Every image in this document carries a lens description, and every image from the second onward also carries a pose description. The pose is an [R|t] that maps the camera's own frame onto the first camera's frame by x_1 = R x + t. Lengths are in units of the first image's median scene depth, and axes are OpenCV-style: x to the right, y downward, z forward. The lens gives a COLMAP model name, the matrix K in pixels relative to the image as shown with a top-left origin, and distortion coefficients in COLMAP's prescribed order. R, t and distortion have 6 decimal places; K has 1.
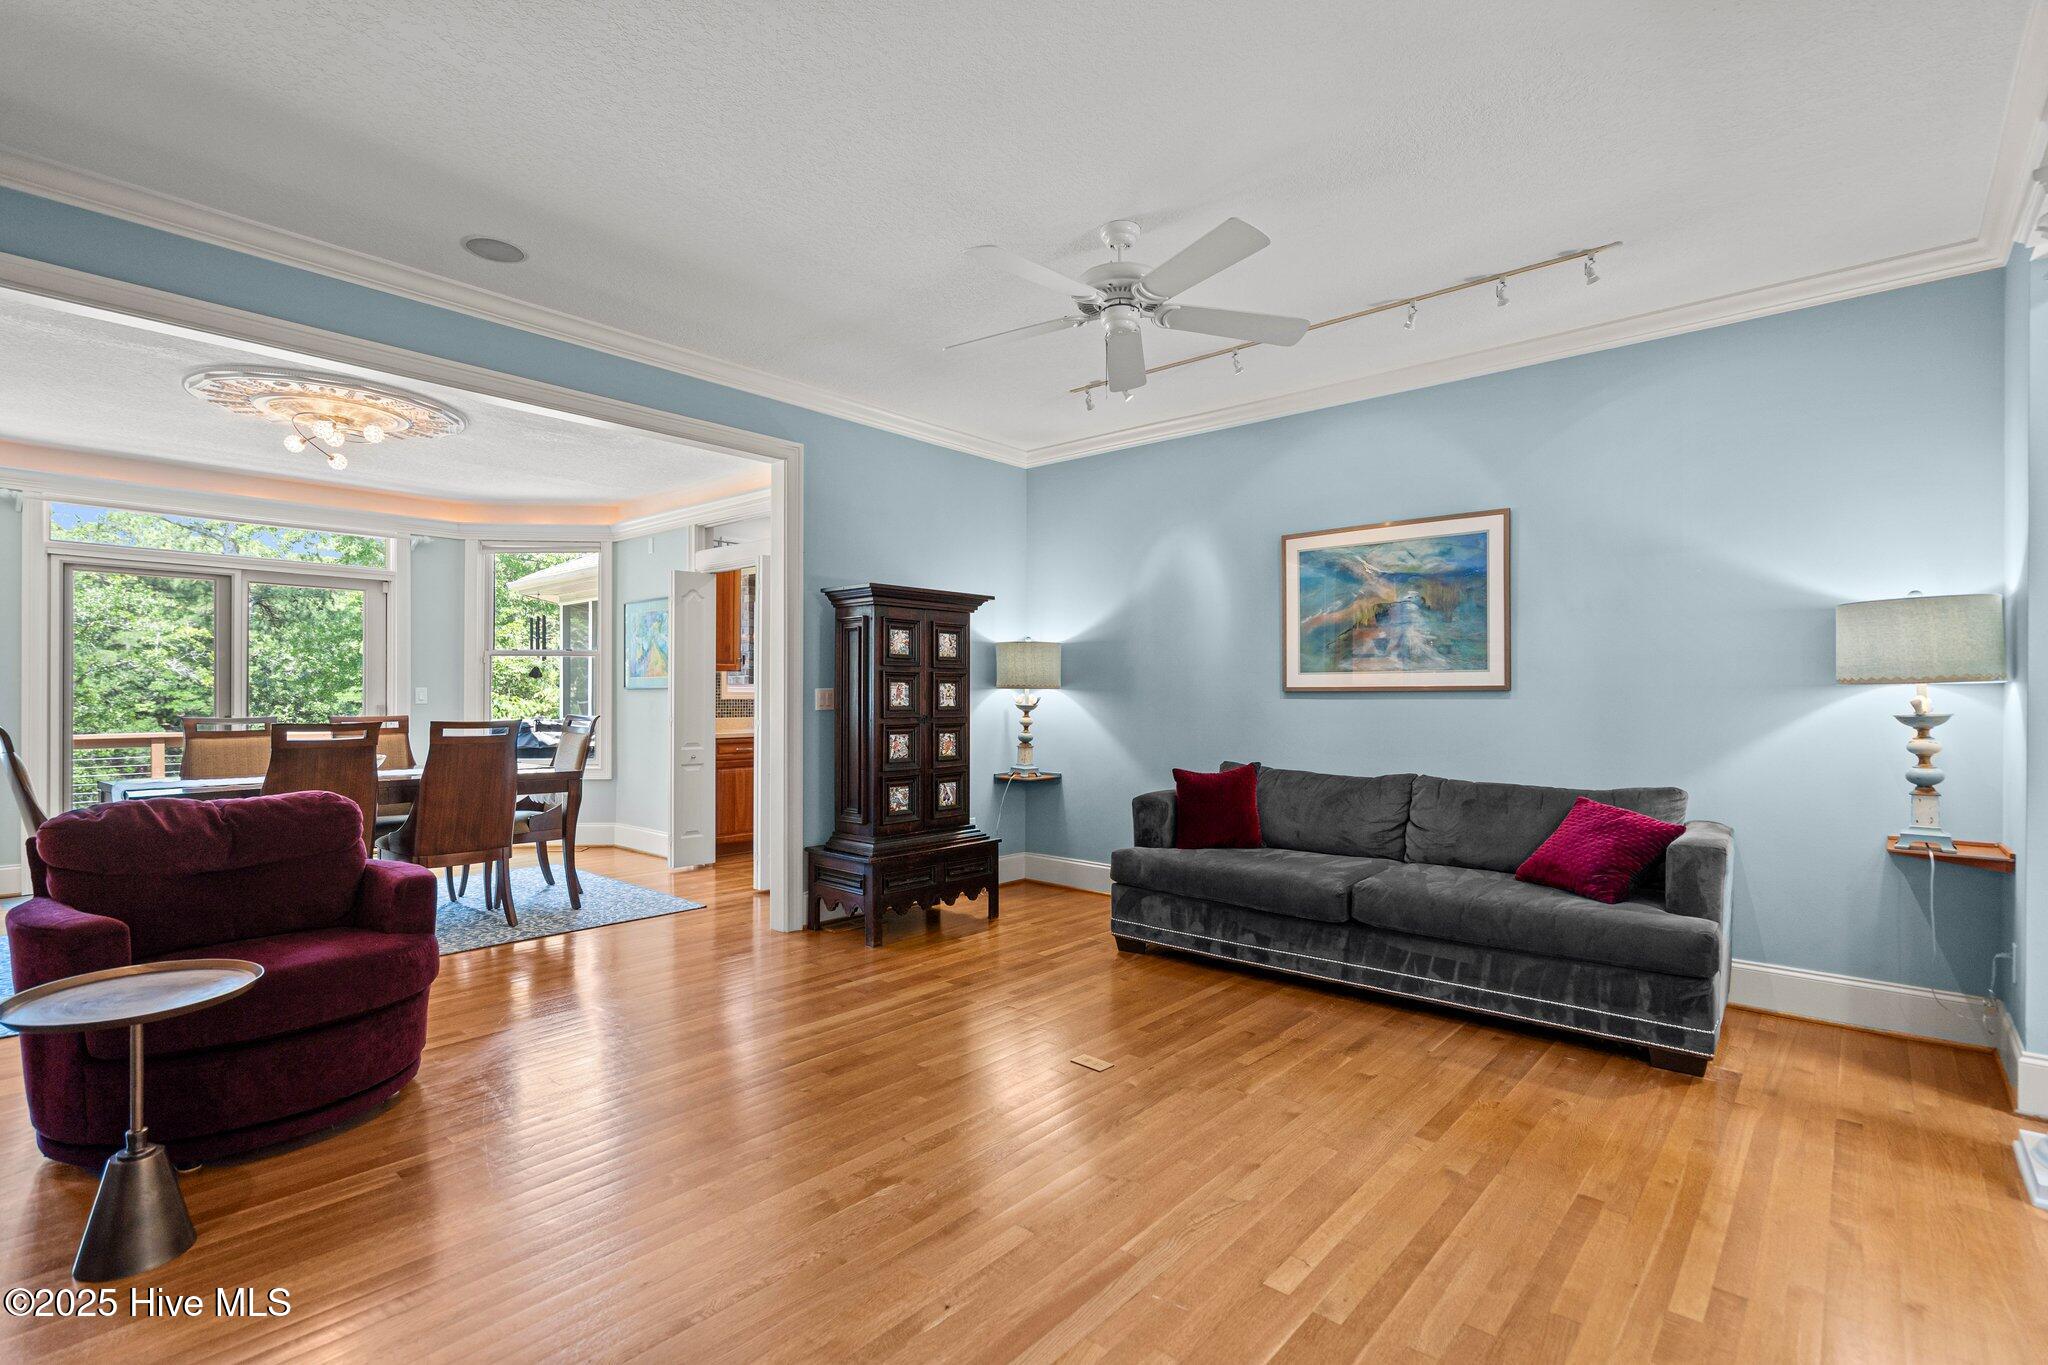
lens RADIAL K [[951.1, 0, 1013.9], [0, 951.1, 690.0], [0, 0, 1]] dist [-0.000070, 0.000313]
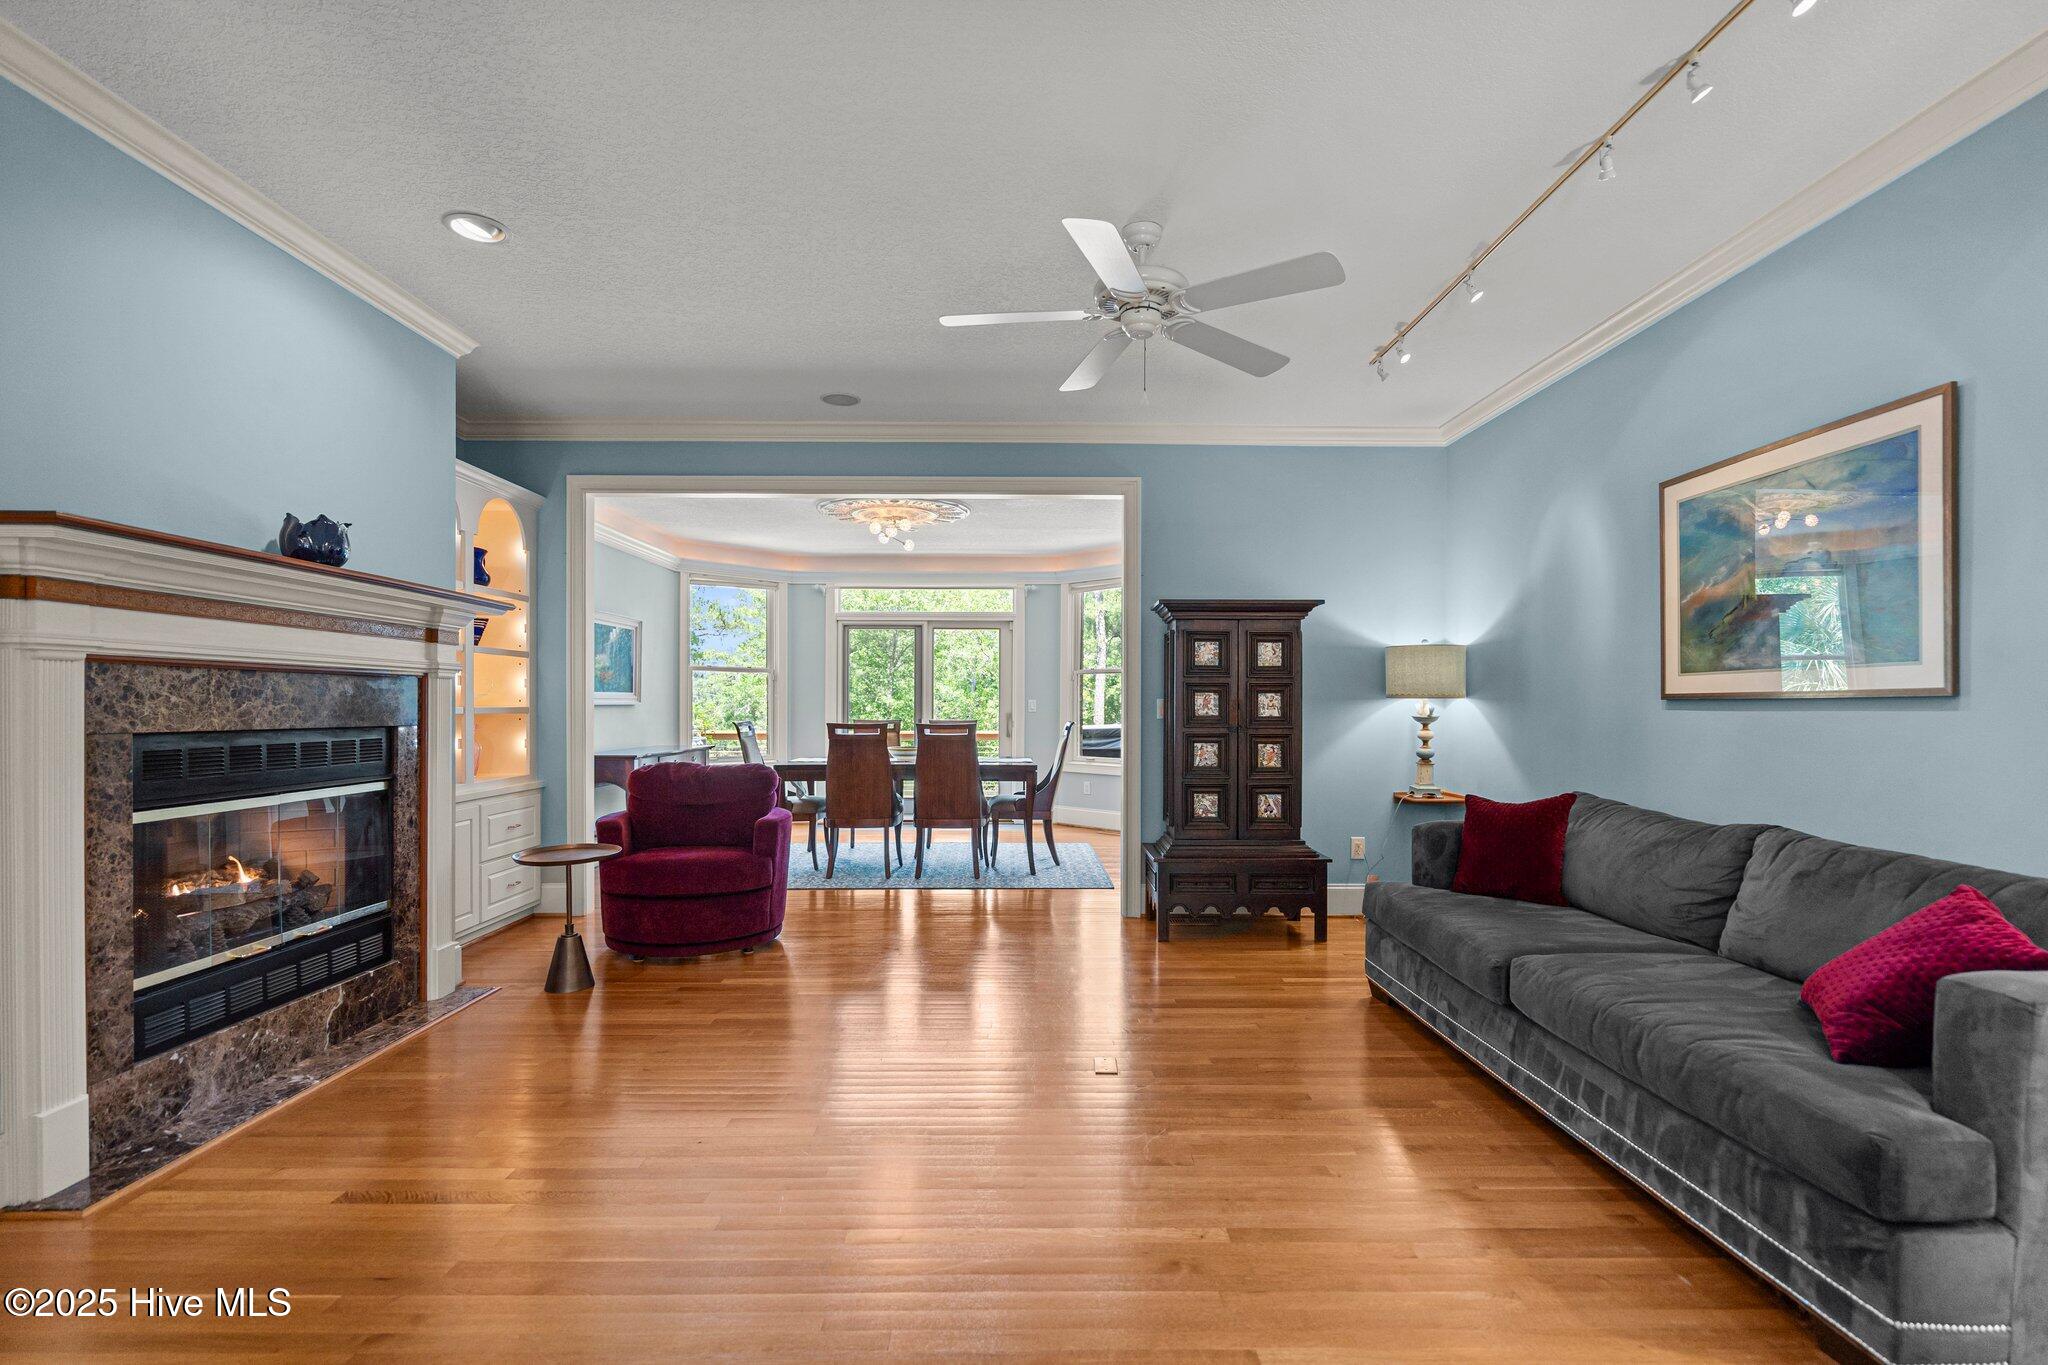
lens RADIAL K [[935.4, 0, 1024.1], [0, 935.4, 712.6], [0, 0, 1]] dist [-0.000746, -0.000076]
pose [[0.671908, 0.005432, -0.740615, 0.500476], [0.002977, 0.999945, 0.010035, 0.002783], [0.740629, -0.008948, 0.671855, 0.173944]]
